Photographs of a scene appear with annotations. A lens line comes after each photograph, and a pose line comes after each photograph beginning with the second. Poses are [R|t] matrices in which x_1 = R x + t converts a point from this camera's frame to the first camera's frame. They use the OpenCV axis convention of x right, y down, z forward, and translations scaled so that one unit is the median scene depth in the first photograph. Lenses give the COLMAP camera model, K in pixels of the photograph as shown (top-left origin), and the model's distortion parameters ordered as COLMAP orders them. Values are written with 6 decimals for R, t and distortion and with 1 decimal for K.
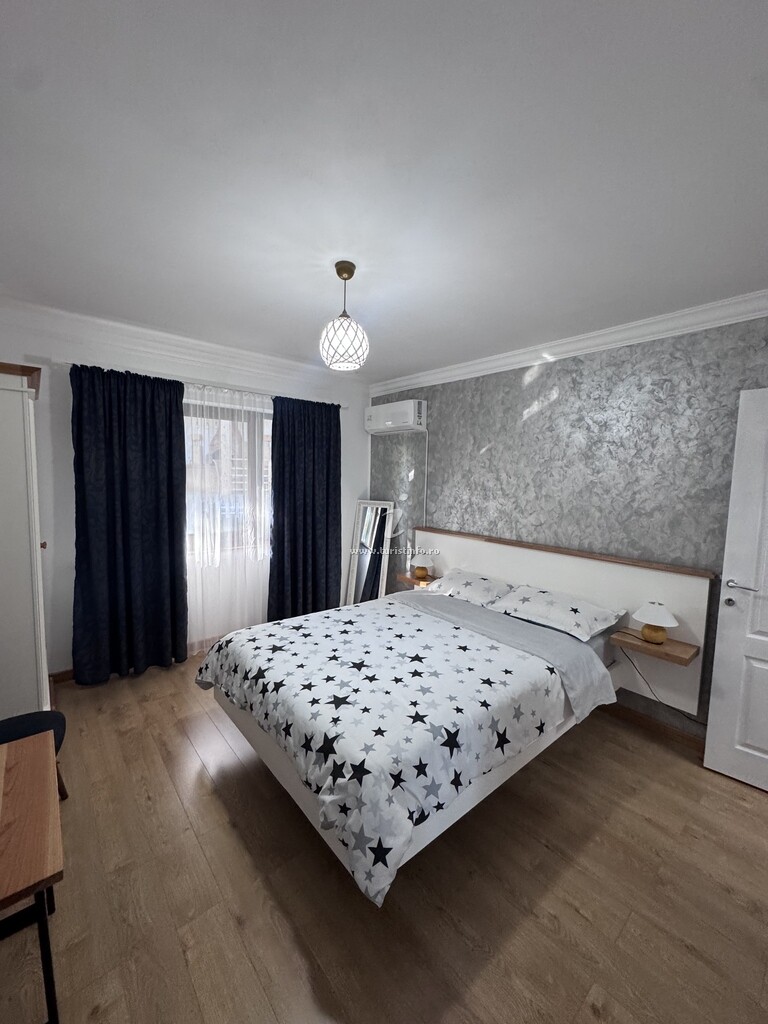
lens RADIAL K [[407.8, 0, 386.9], [0, 407.8, 511.8], [0, 0, 1]] dist [-0.002322, 0.000473]
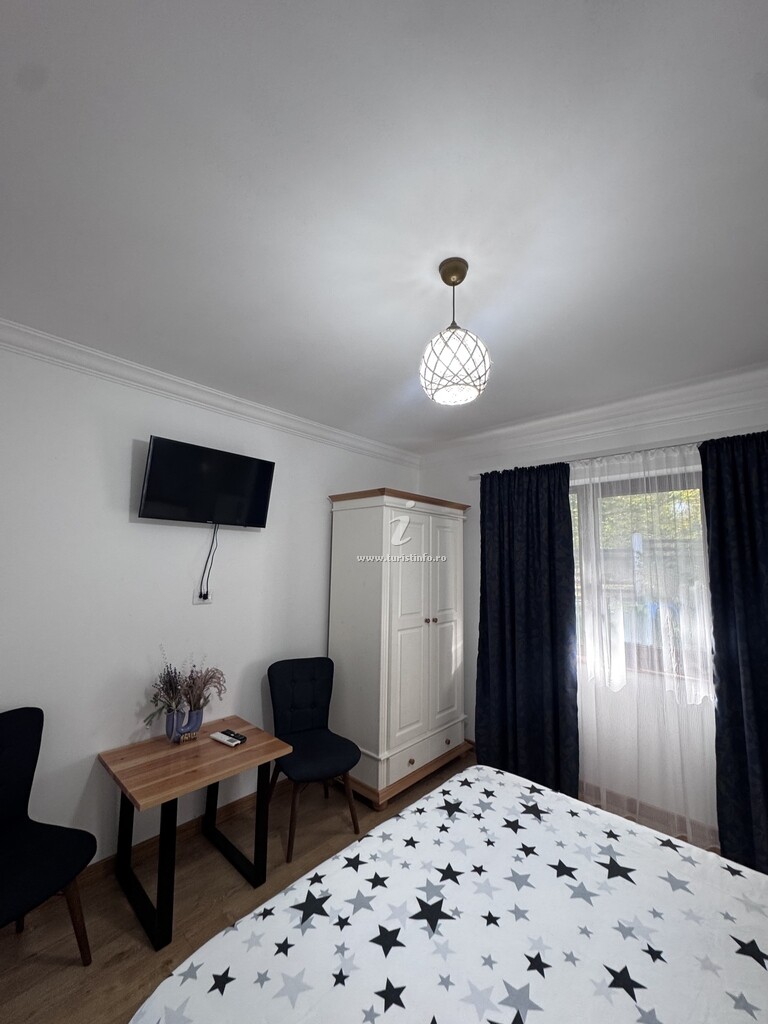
lens RADIAL K [[407.8, 0, 384.0], [0, 407.8, 510.9], [0, 0, 1]] dist [-0.002322, 0.000473]
pose [[0.120281, -0.138873, -0.982979, 0.386679], [-0.101081, 0.983308, -0.151288, -0.039893], [0.987580, 0.117557, 0.104236, 0.609954]]
